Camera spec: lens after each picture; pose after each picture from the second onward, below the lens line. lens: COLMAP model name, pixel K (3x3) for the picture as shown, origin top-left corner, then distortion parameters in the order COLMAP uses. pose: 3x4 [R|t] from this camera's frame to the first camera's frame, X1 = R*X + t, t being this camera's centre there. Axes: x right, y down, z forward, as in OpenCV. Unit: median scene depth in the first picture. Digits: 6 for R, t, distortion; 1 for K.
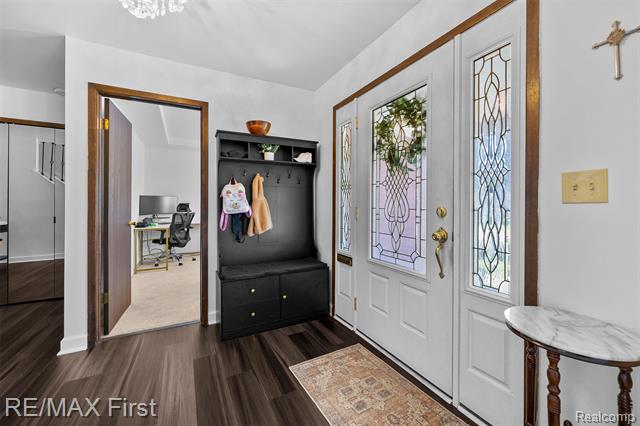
lens RADIAL K [[259.0, 0, 319.6], [0, 259.0, 210.4], [0, 0, 1]] dist [0.001991, -0.000392]
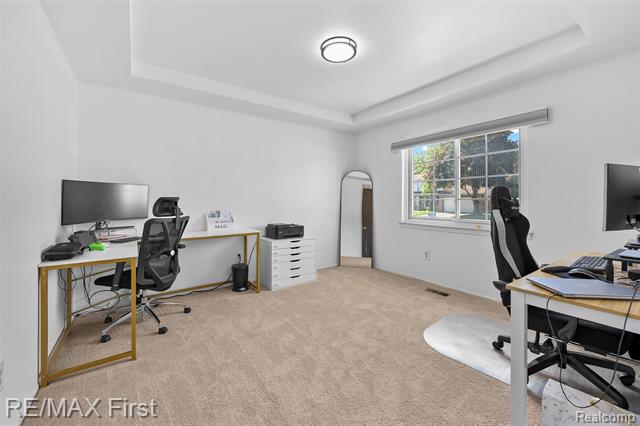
lens RADIAL K [[259.0, 0, 320.8], [0, 259.0, 207.5], [0, 0, 1]] dist [0.001991, -0.000392]
pose [[0.991732, 0.002547, 0.128305, -0.312580], [-0.002757, 0.999995, 0.001460, -0.011674], [-0.128301, -0.001802, 0.991734, 0.499874]]
